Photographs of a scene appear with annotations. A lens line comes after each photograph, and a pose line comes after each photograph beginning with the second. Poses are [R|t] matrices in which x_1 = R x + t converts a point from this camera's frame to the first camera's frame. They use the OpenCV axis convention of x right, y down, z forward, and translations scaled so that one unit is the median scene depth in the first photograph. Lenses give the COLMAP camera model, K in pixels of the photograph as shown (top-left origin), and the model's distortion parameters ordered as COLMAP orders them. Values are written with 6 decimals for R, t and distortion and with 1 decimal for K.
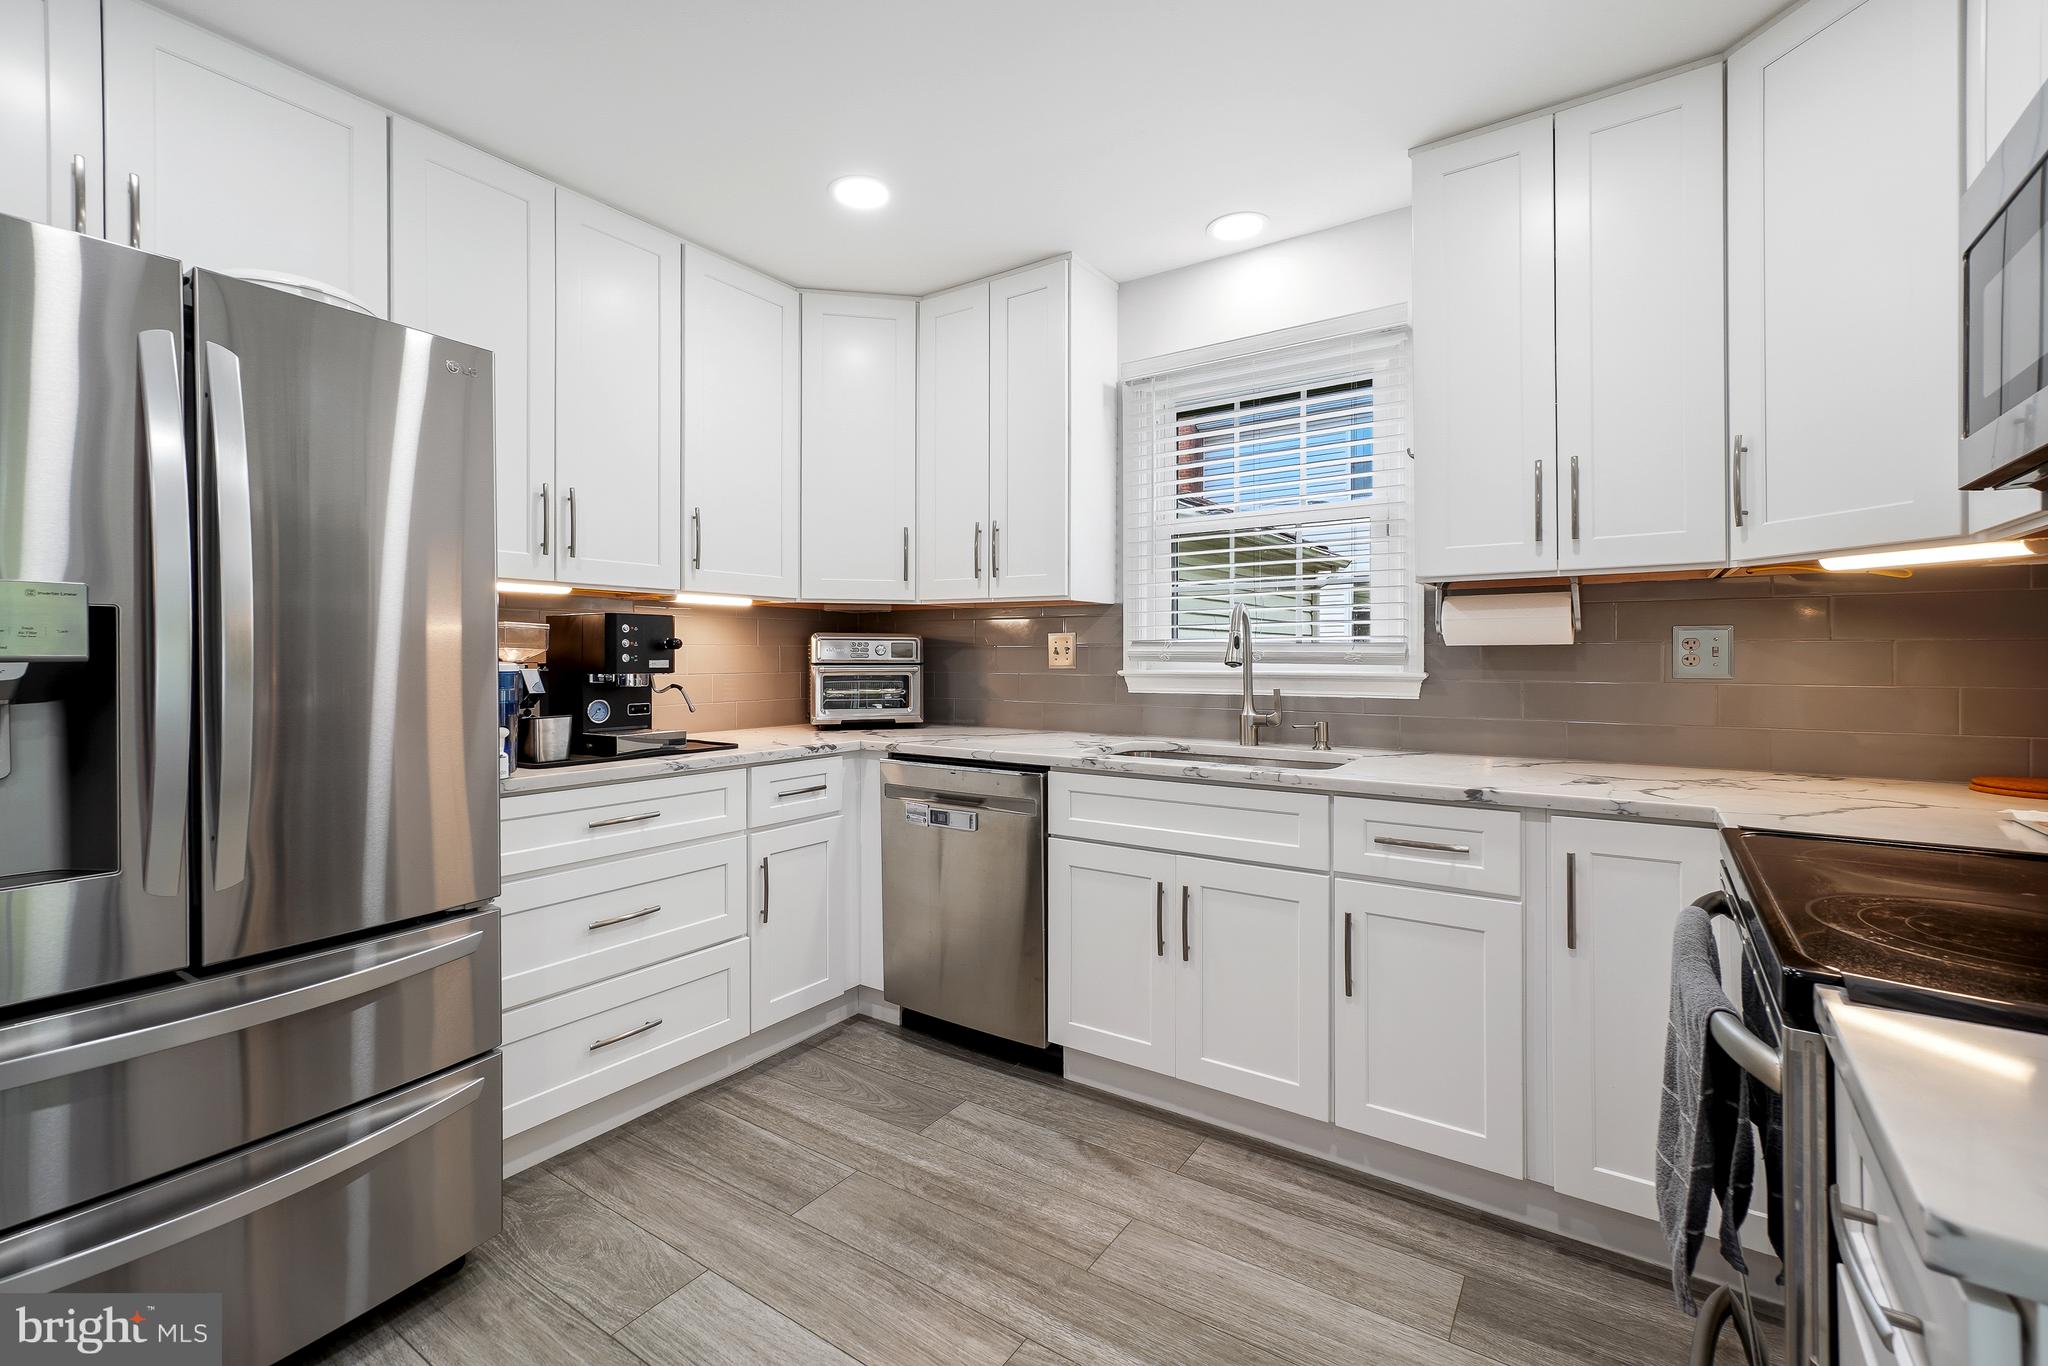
lens RADIAL K [[892.4, 0, 1021.8], [0, 892.4, 652.8], [0, 0, 1]] dist [0.001001, 0.000180]
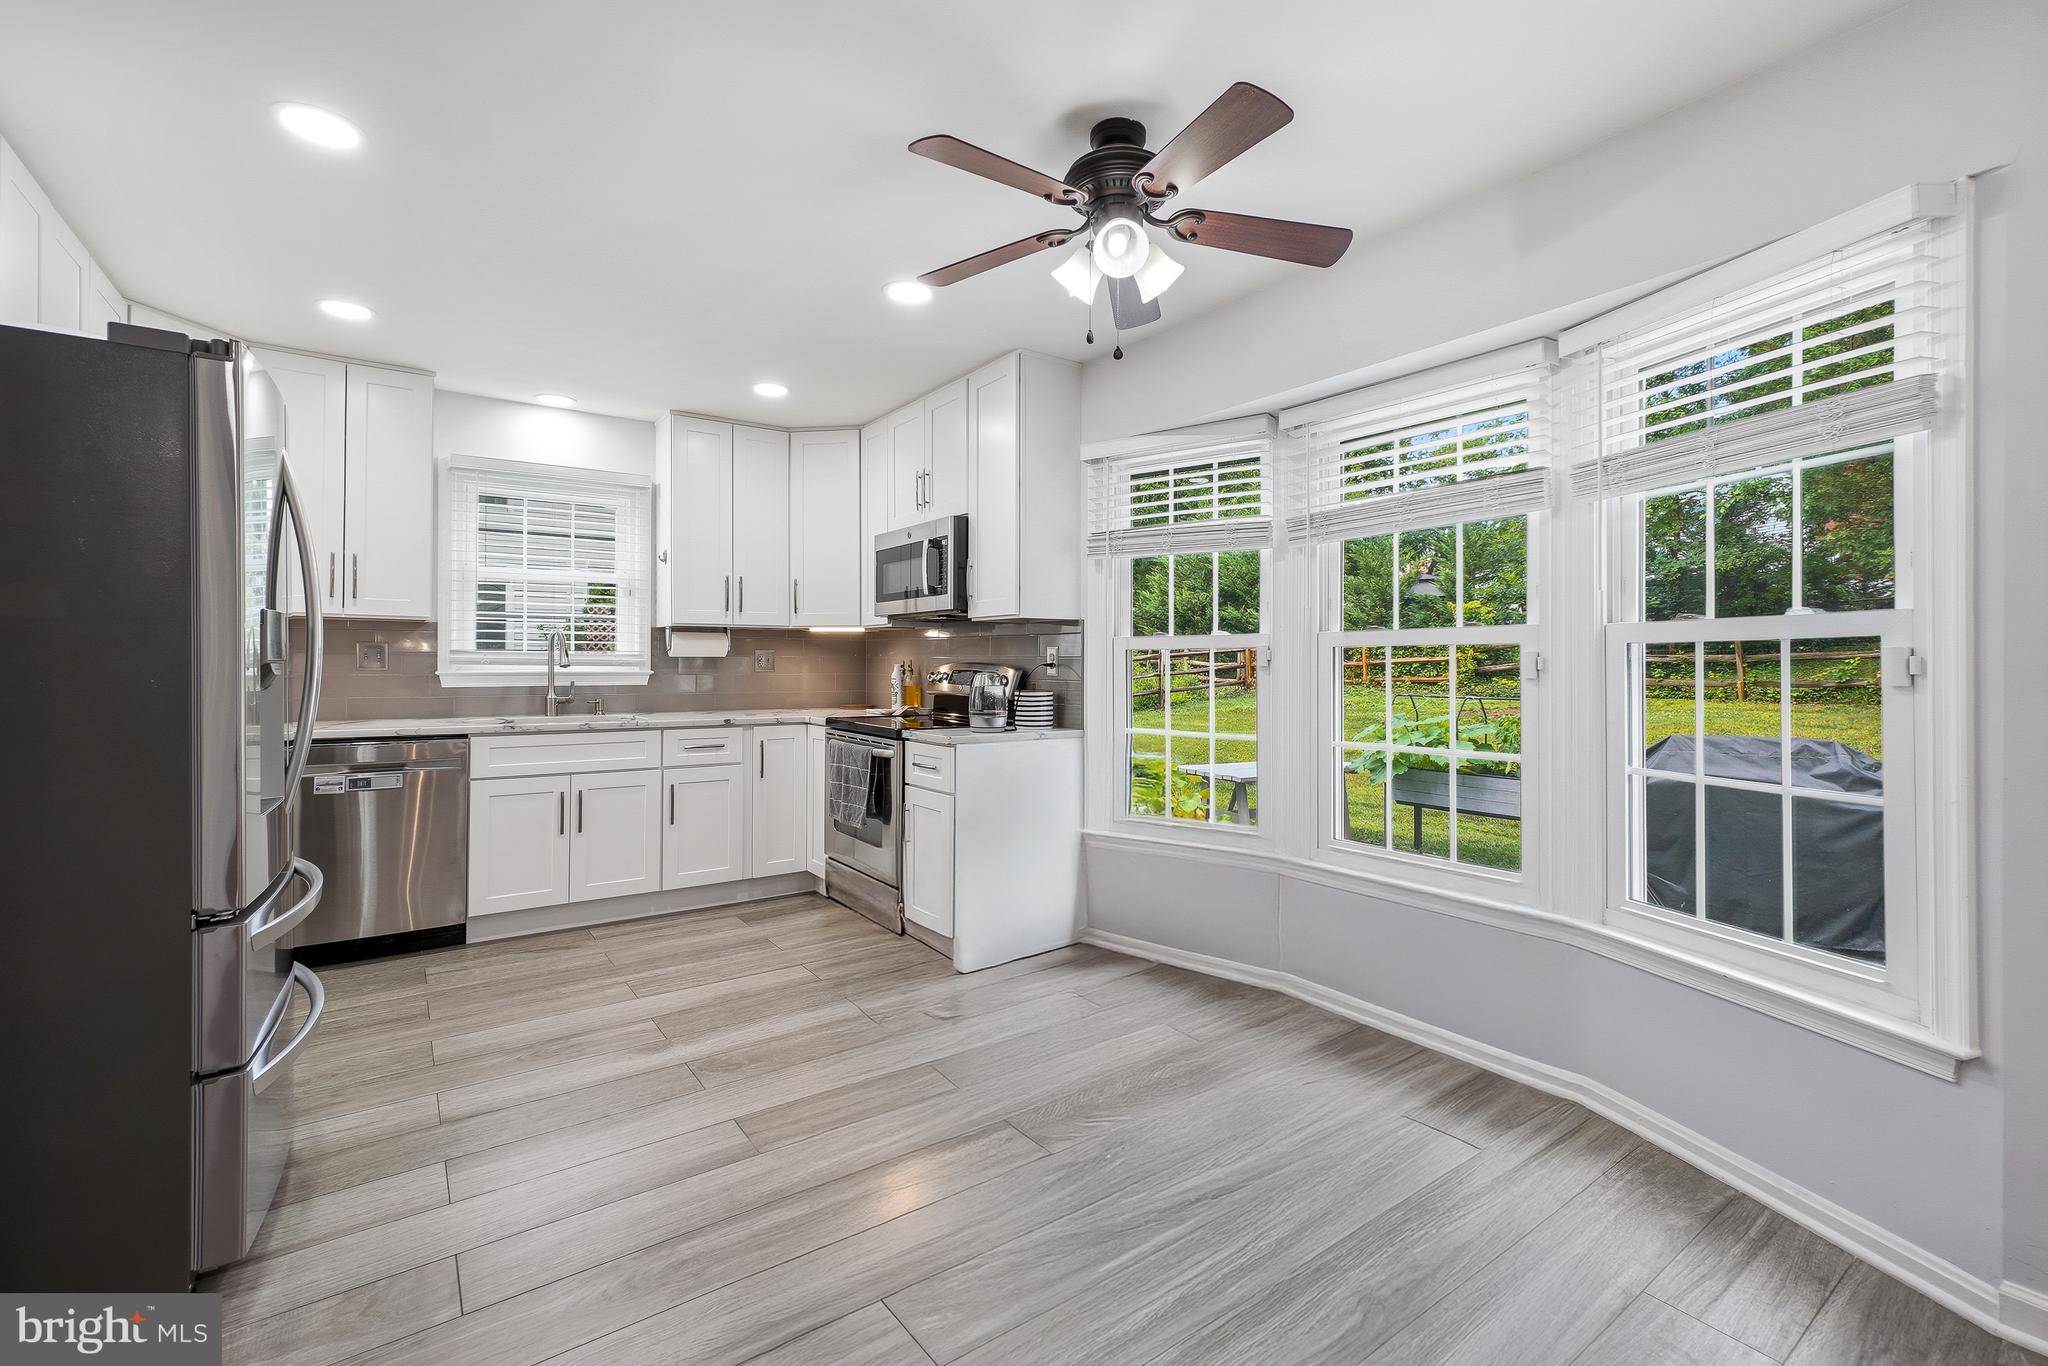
lens RADIAL K [[903.8, 0, 1026.3], [0, 903.8, 665.3], [0, 0, 1]] dist [-0.000096, -0.000131]
pose [[0.333211, 0.001111, 0.942852, -1.266043], [-0.007579, 0.999970, 0.001501, 0.001729], [-0.942822, -0.007646, 0.333210, -0.453980]]
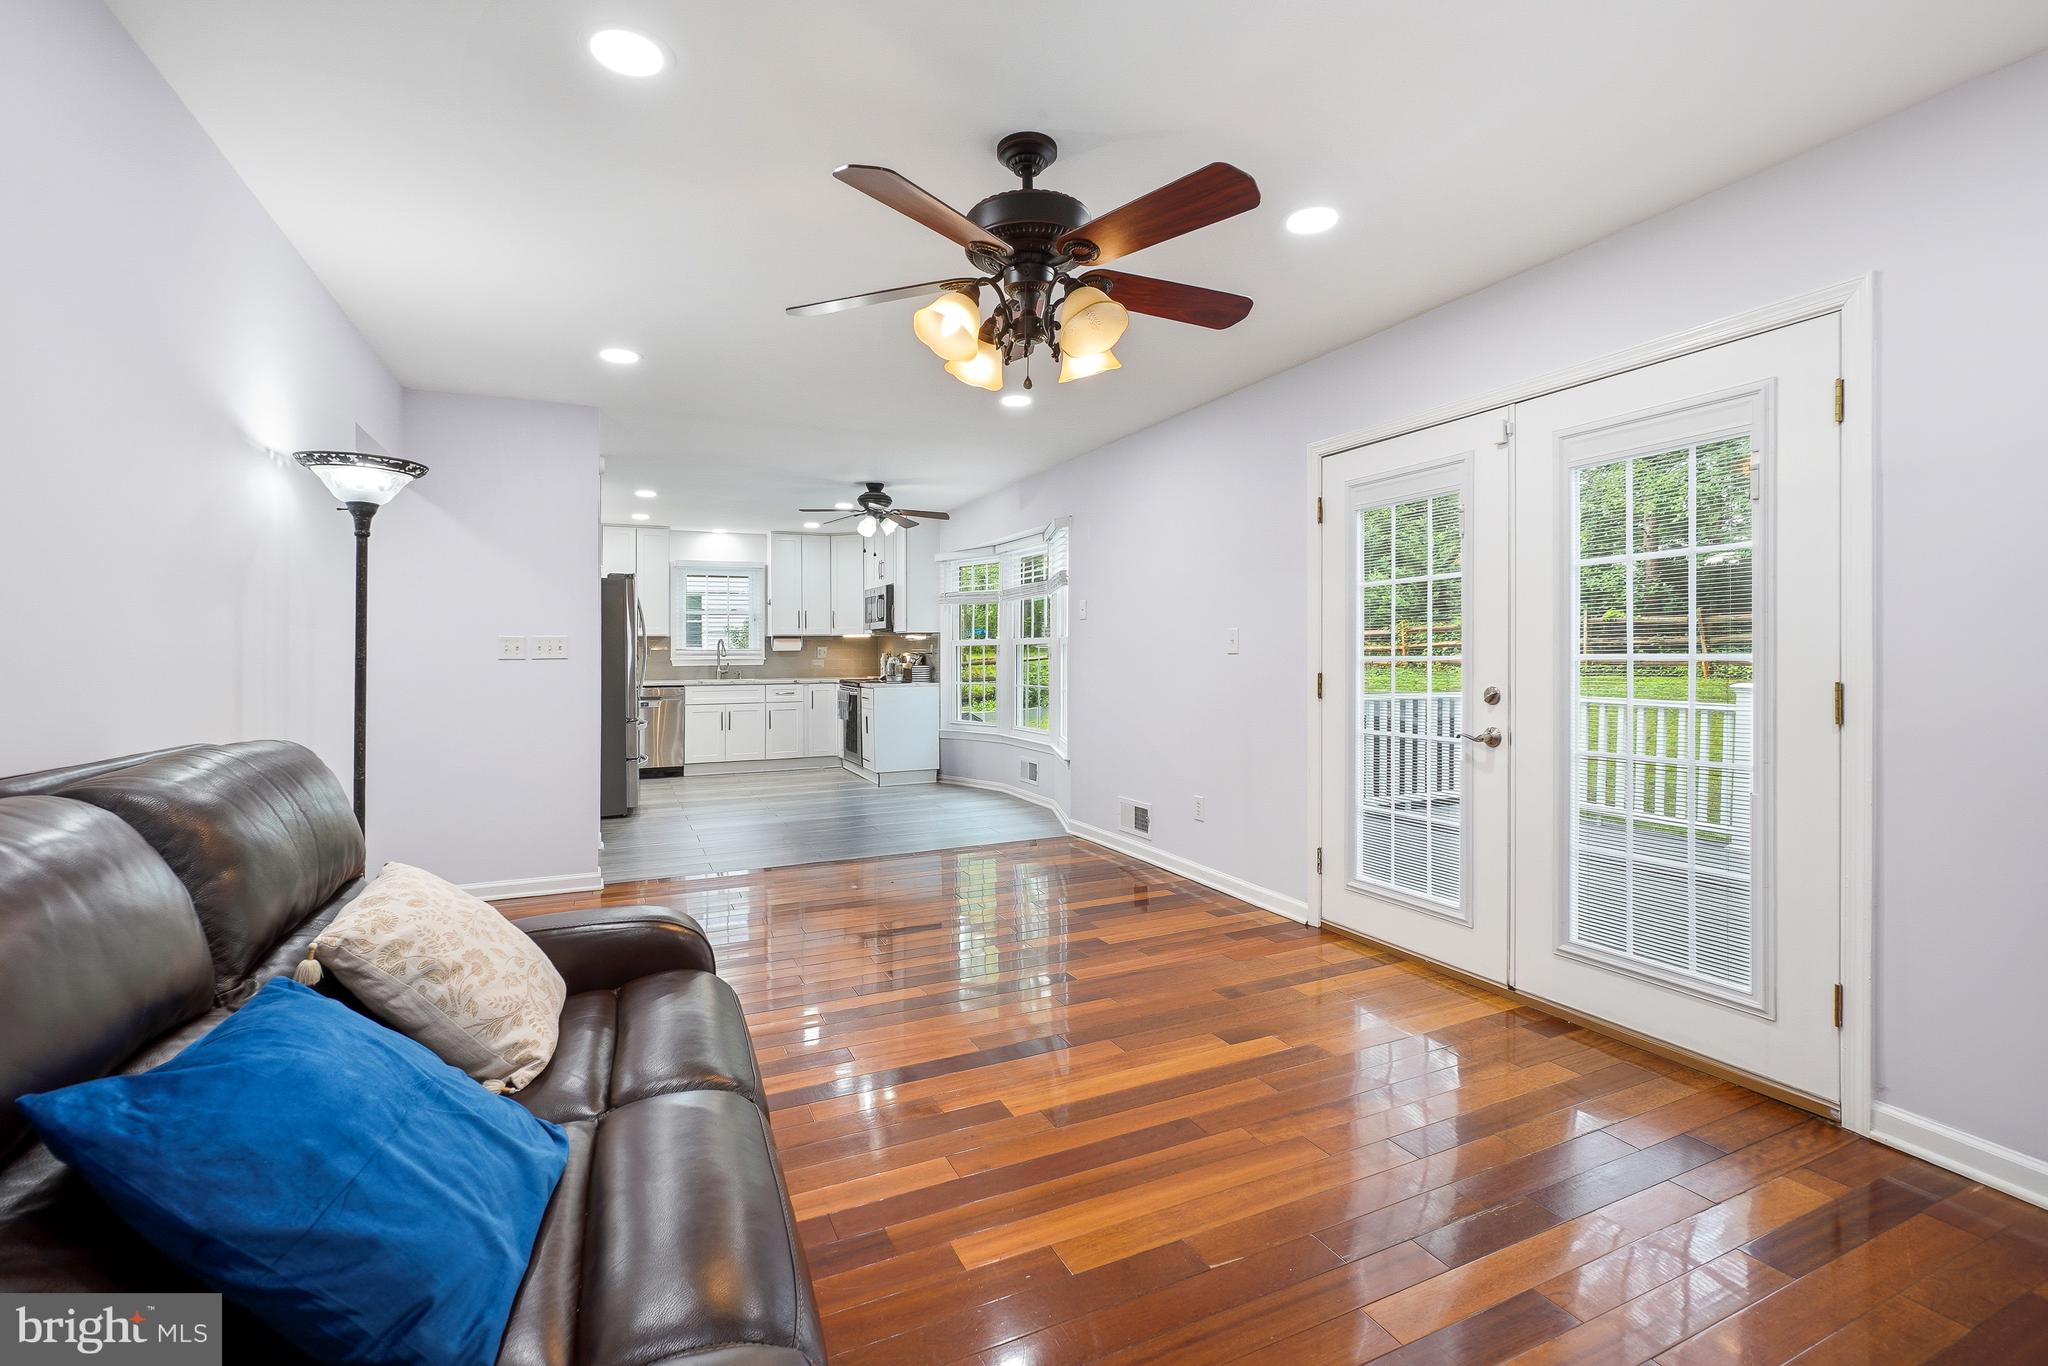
lens RADIAL K [[912.1, 0, 1024.6], [0, 912.1, 642.7], [0, 0, 1]] dist [-0.000338, -0.000089]
pose [[0.501895, 0.006589, 0.864903, -2.782540], [0.001335, 0.999964, -0.008392, -0.009058], [-0.864927, 0.005367, 0.501868, -2.265505]]
